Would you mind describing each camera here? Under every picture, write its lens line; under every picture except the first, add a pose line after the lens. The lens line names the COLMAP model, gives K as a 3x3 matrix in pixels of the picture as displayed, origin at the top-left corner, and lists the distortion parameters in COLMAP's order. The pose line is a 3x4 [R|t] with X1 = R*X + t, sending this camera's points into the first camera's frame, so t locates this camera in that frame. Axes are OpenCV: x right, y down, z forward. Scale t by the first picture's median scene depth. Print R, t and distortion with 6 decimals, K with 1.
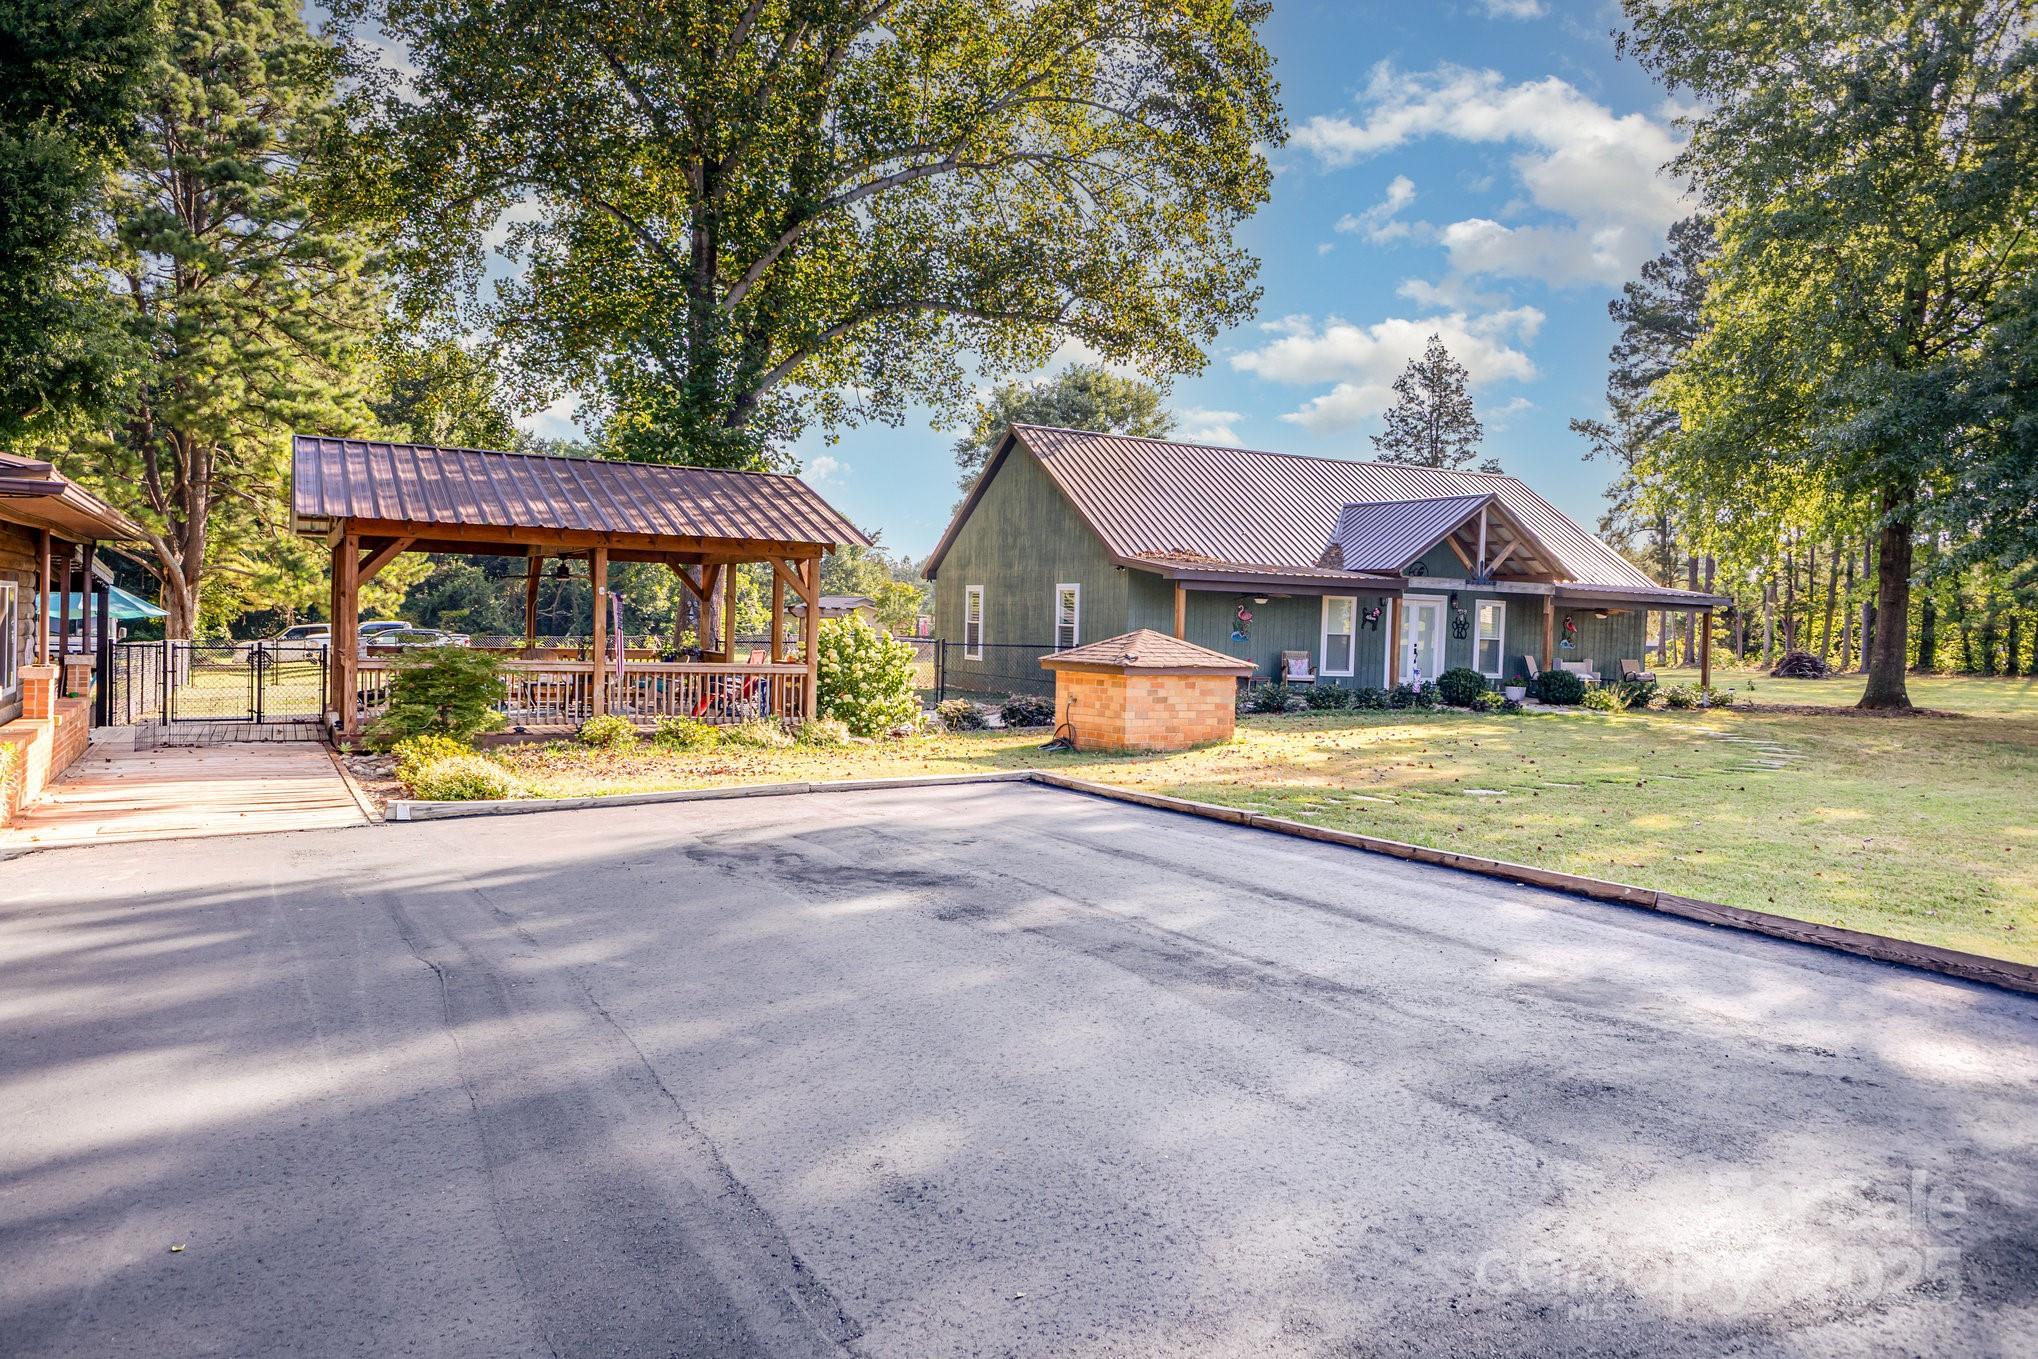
lens RADIAL K [[1413.4, 0, 1049.3], [0, 1413.4, 639.3], [0, 0, 1]] dist [0.003900, -0.001120]
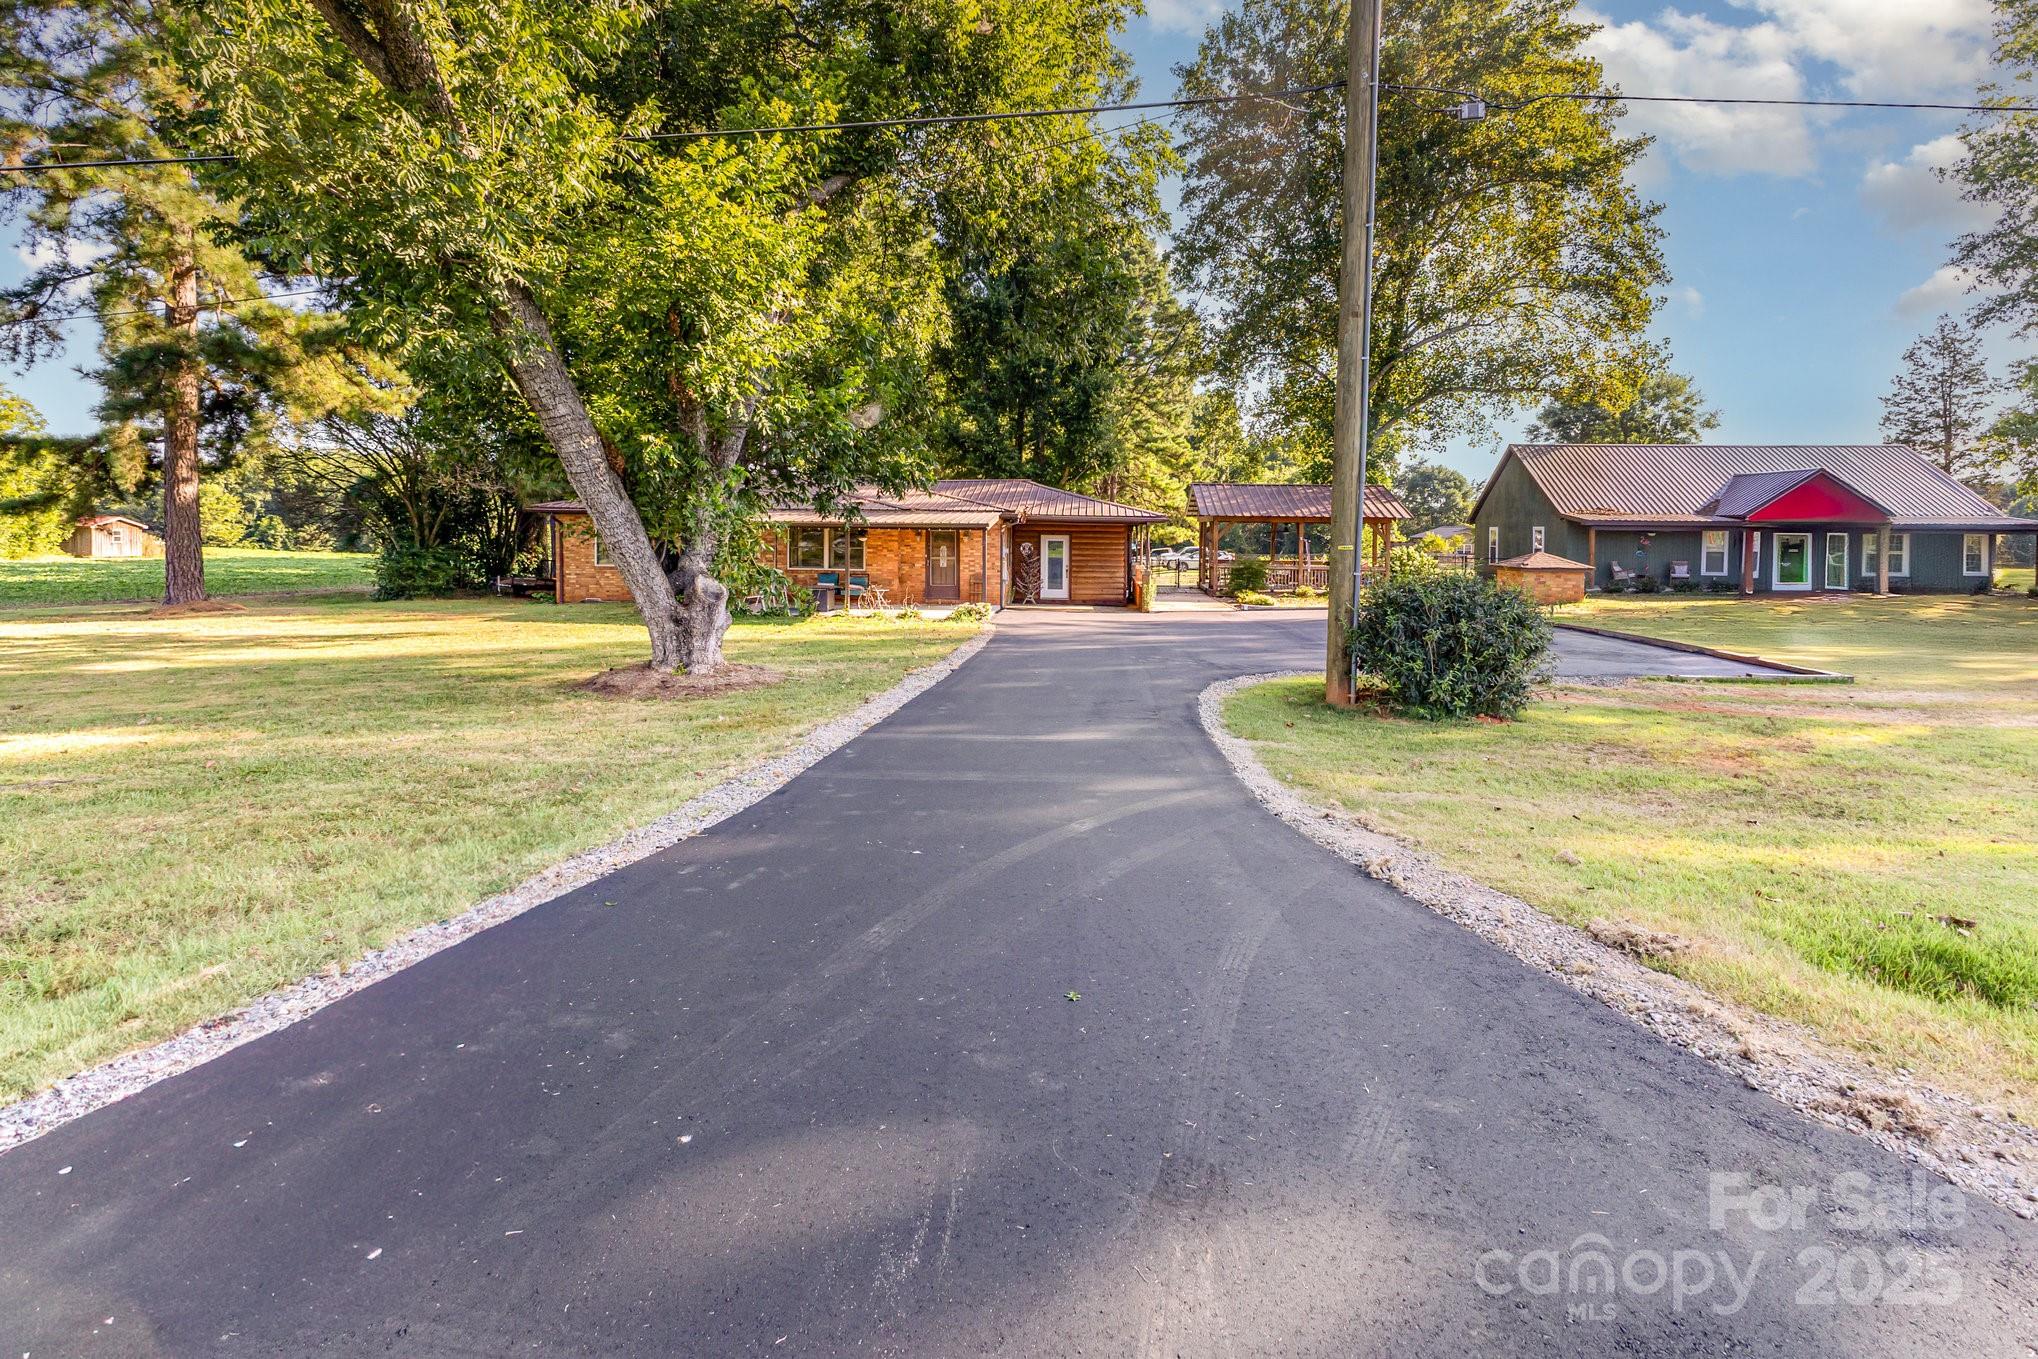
lens RADIAL K [[932.6, 0, 1046.5], [0, 932.6, 563.8], [0, 0, 1]] dist [-0.002417, -0.000171]
pose [[0.840510, 0.001737, -0.541793, 0.078535], [0.004186, 0.999944, 0.009699, -0.001954], [0.541780, -0.010420, 0.840456, -0.249537]]
